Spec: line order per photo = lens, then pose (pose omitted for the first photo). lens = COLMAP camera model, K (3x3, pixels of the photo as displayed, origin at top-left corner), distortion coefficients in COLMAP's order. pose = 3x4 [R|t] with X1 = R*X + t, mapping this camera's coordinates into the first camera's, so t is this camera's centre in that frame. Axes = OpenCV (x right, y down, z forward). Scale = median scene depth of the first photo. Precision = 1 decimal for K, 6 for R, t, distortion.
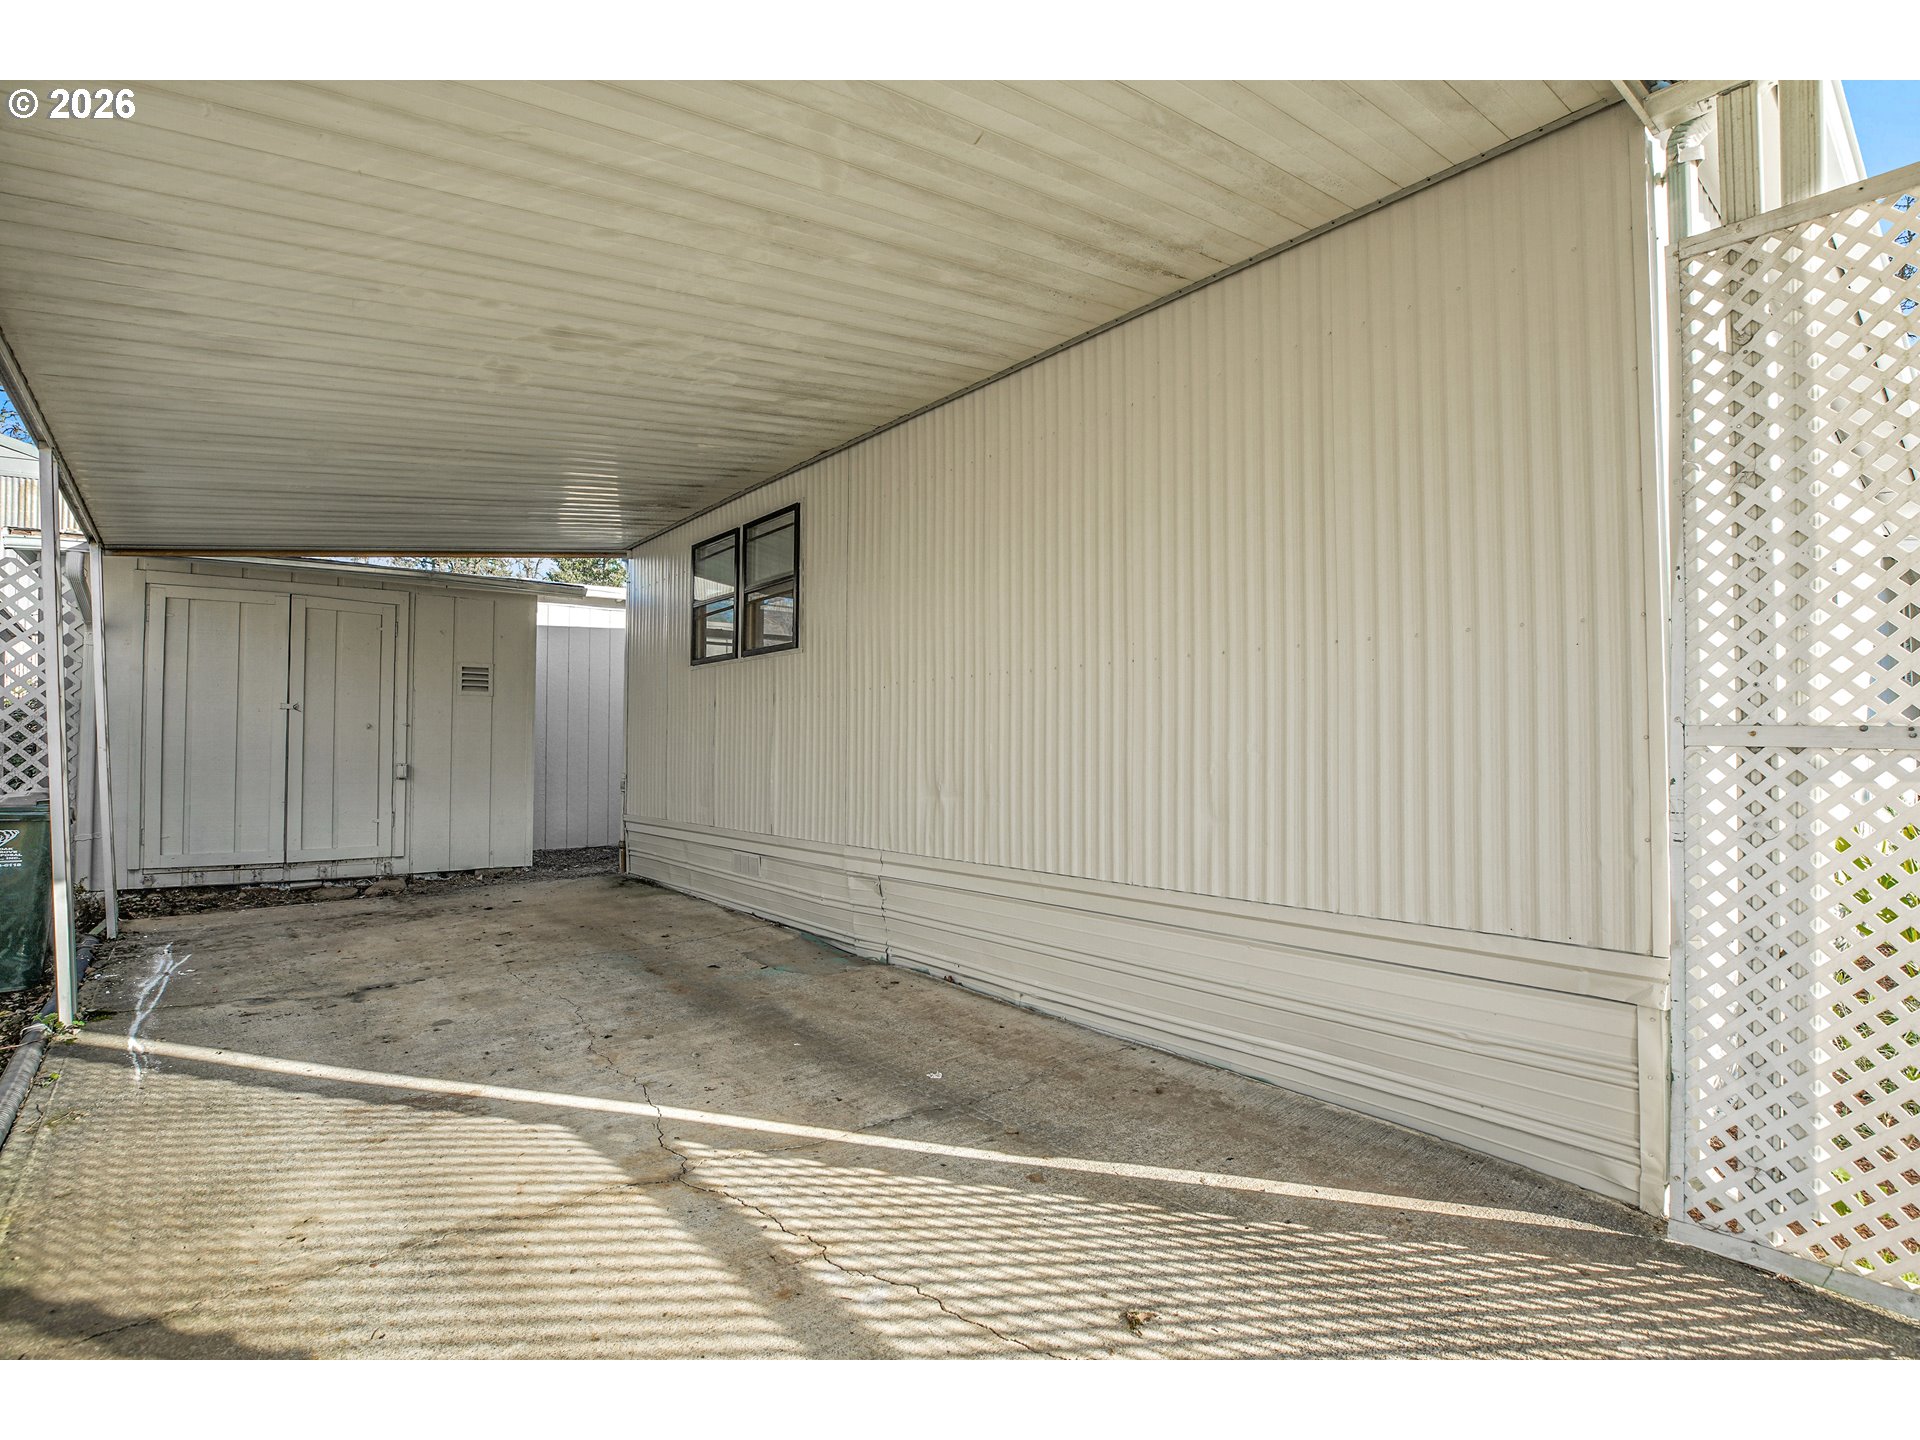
lens RADIAL K [[922.0, 0, 956.4], [0, 922.0, 730.8], [0, 0, 1]] dist [-0.023200, 0.000500]
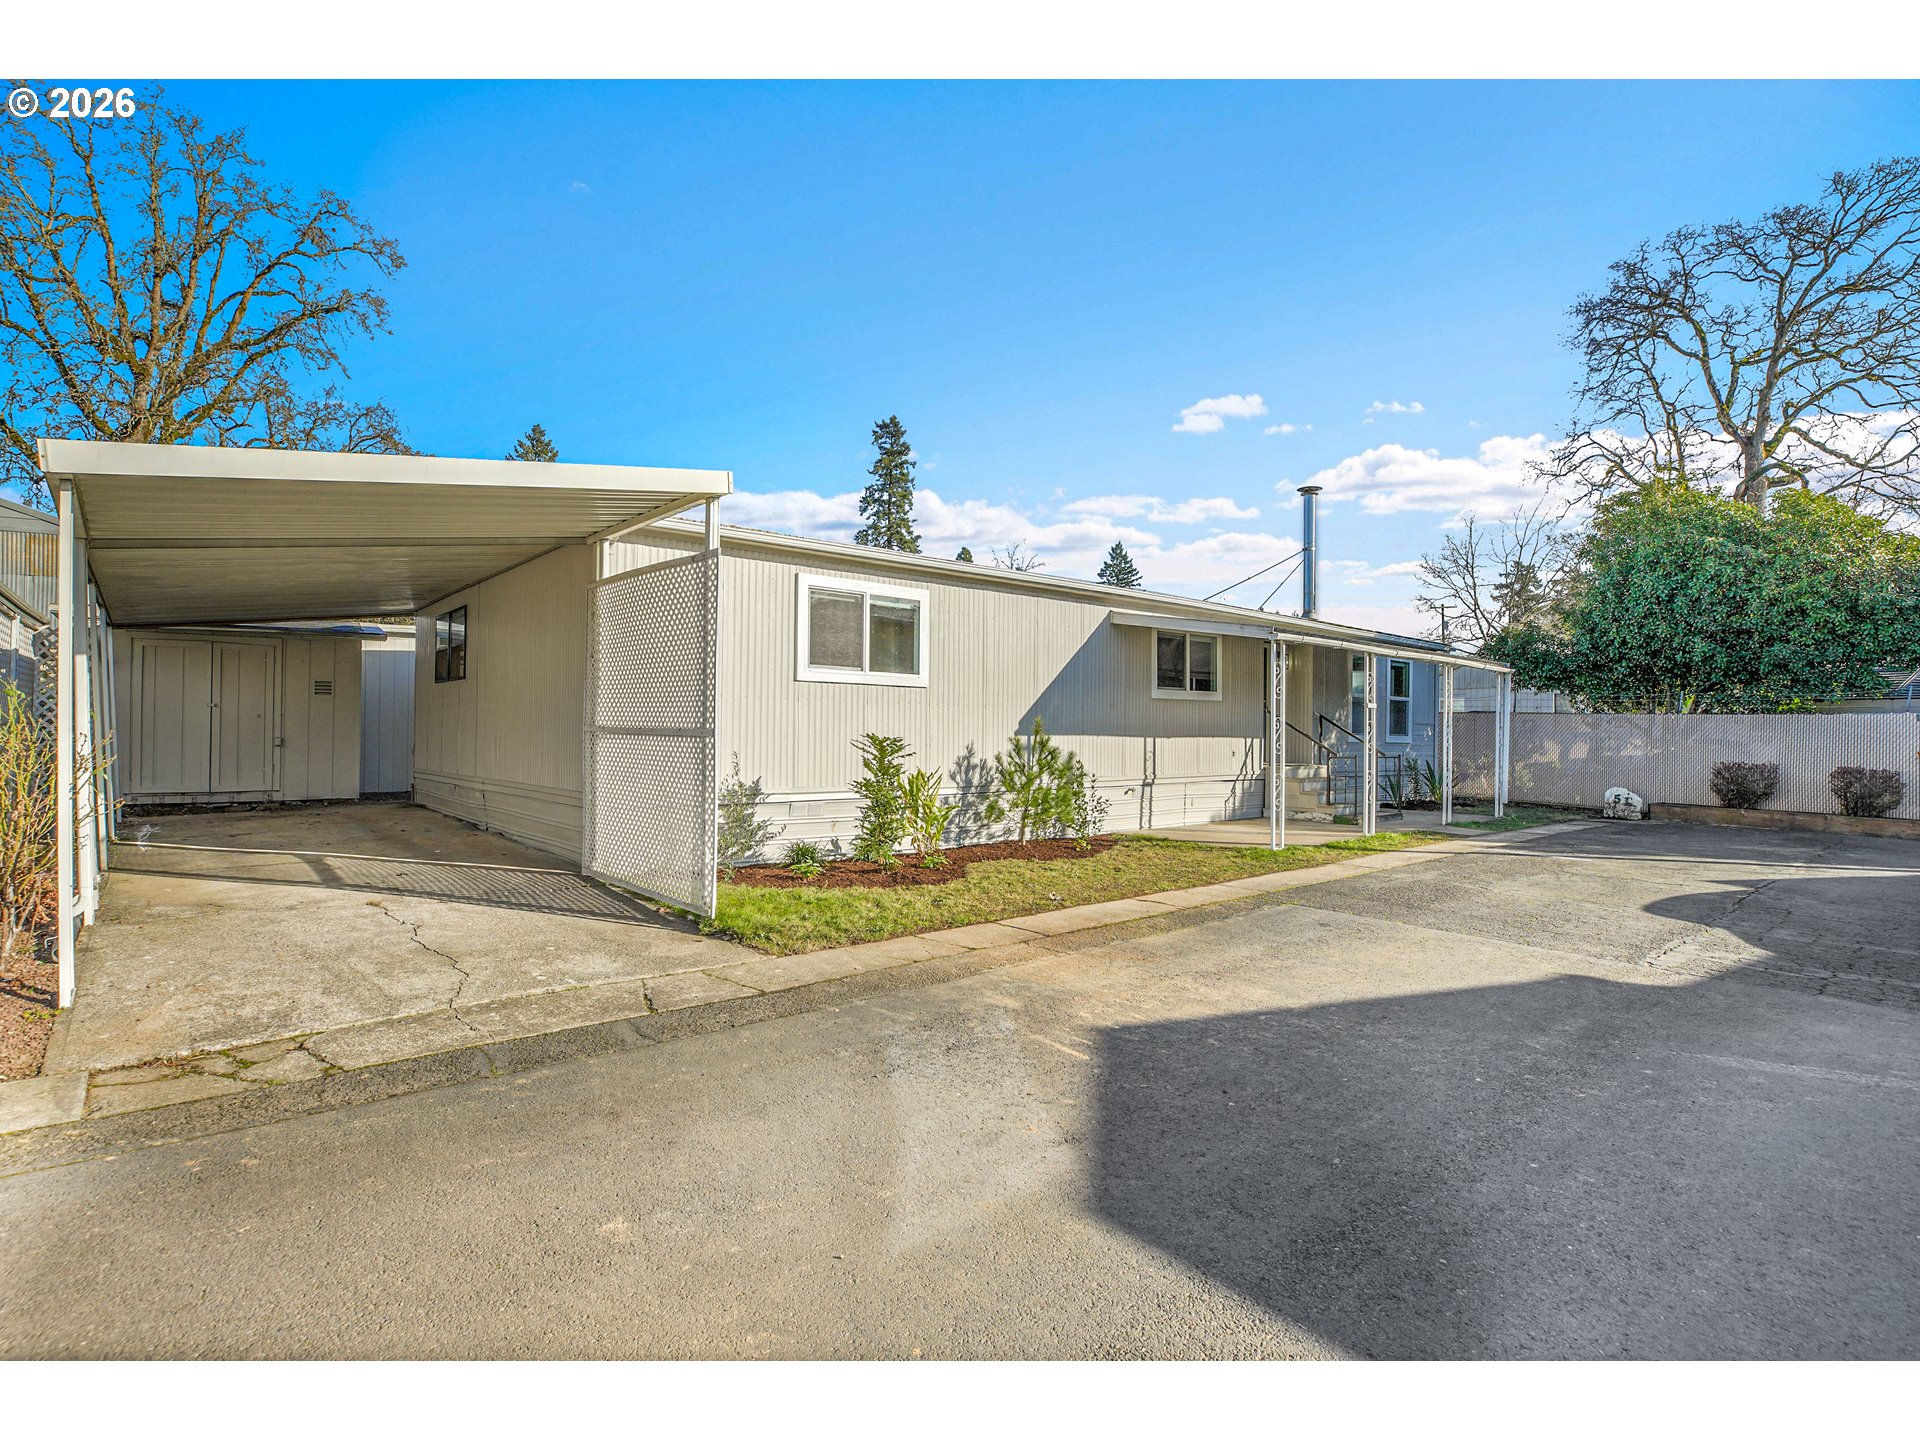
lens RADIAL K [[907.6, 0, 906.6], [0, 907.6, 725.8], [0, 0, 1]] dist [-0.019658, 0.000345]
pose [[0.999983, 0.004355, 0.003967, 0.627762], [-0.004414, 0.999878, 0.014970, -0.018354], [-0.003901, -0.014987, 0.999880, -0.771055]]
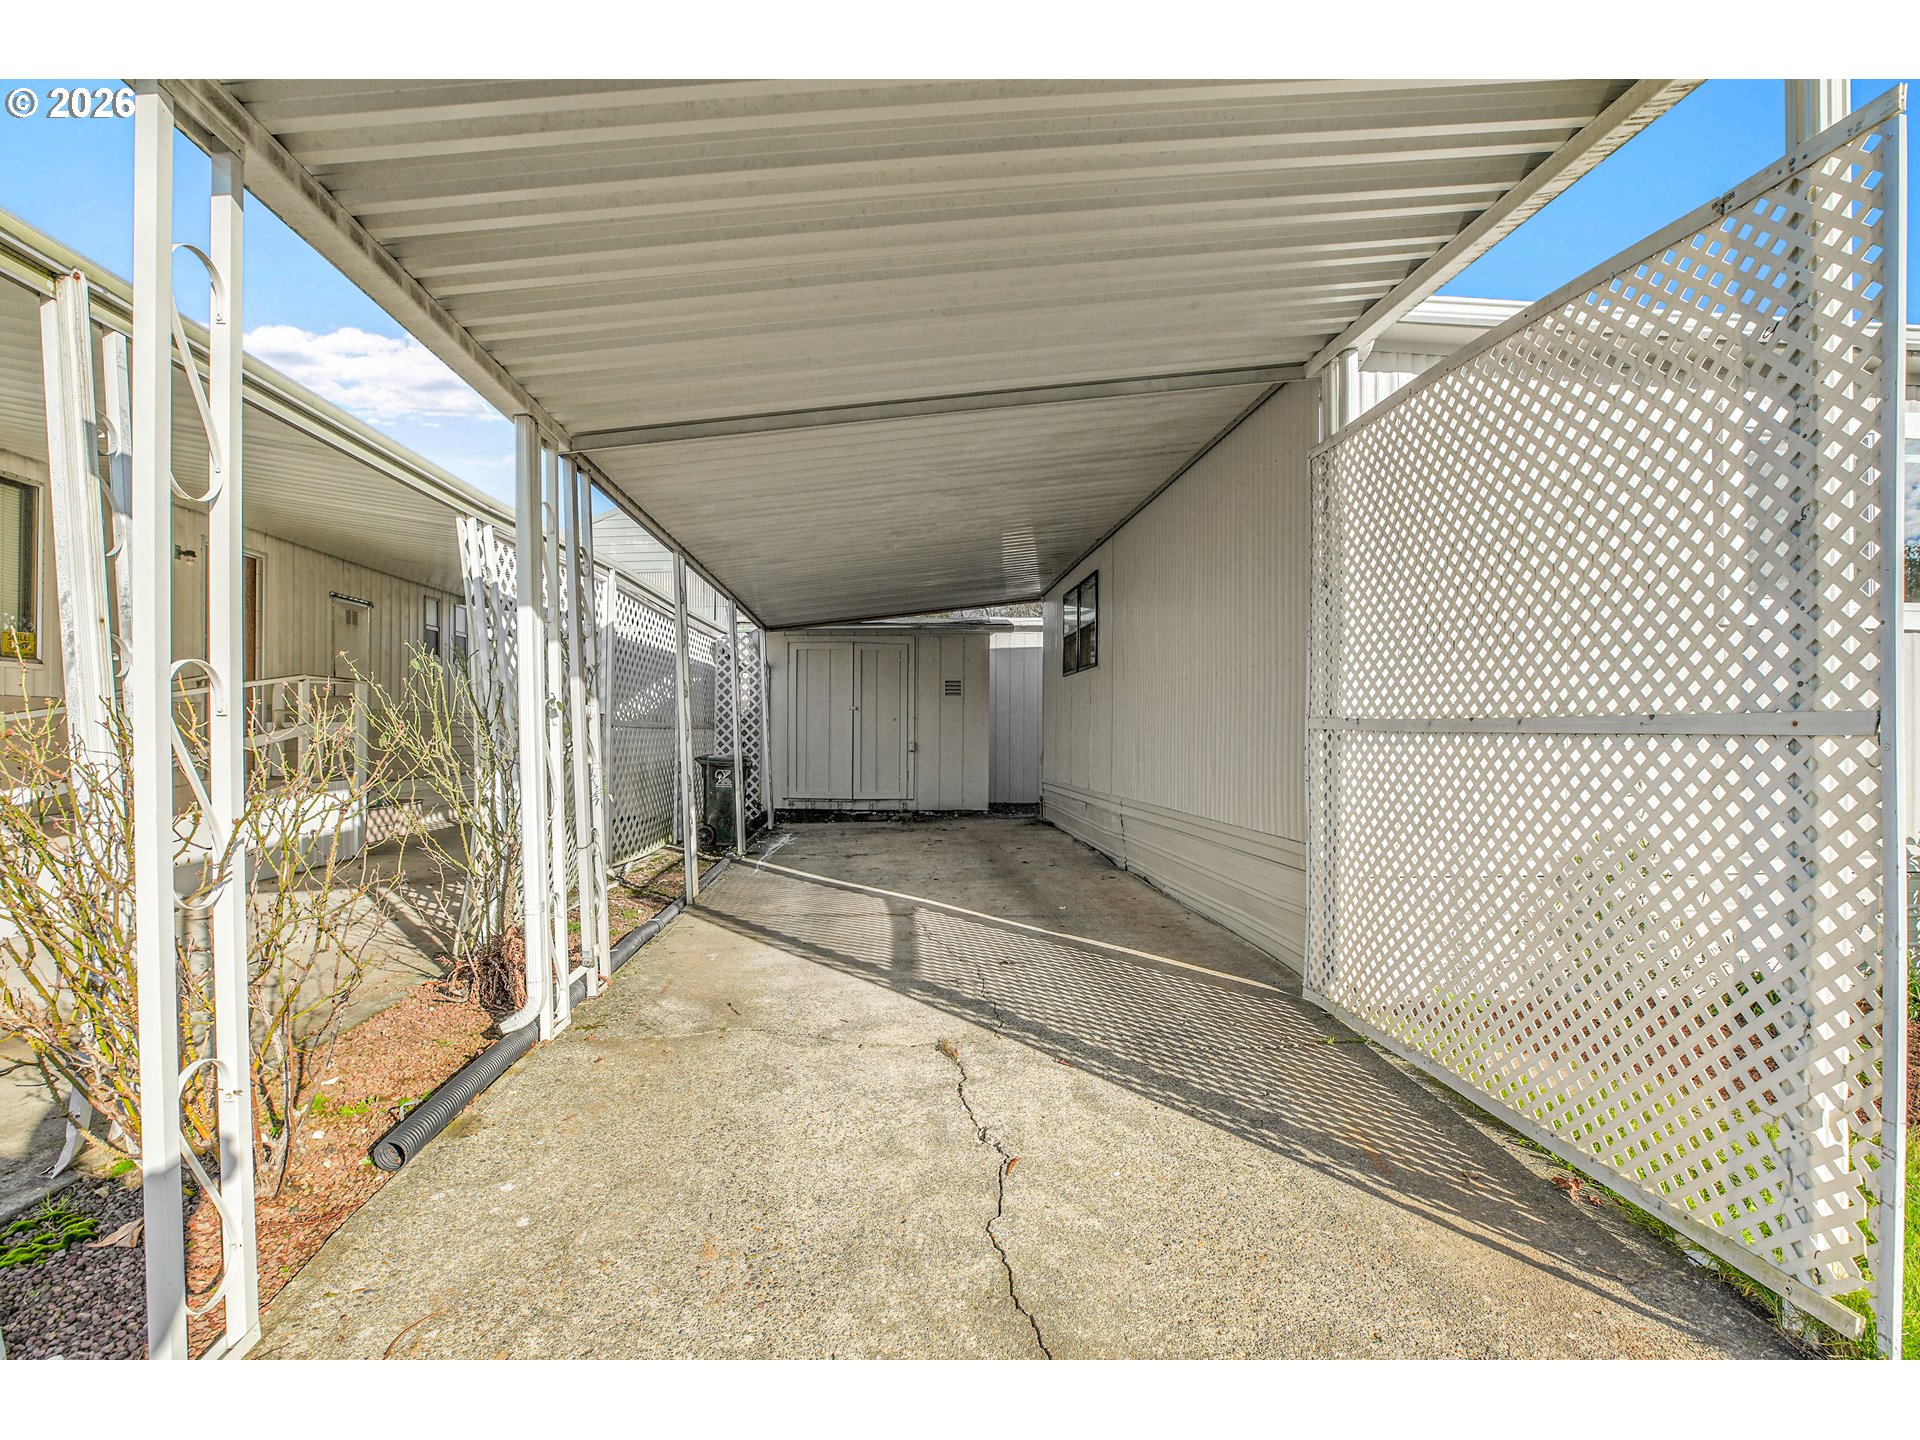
lens RADIAL K [[893.2, 0, 953.0], [0, 893.2, 746.0], [0, 0, 1]] dist [-0.022310, 0.000338]
pose [[0.820784, 0.006220, -0.571204, 0.385037], [0.012565, 0.999502, 0.028938, -0.002547], [0.571100, -0.030929, 0.820298, -0.278056]]
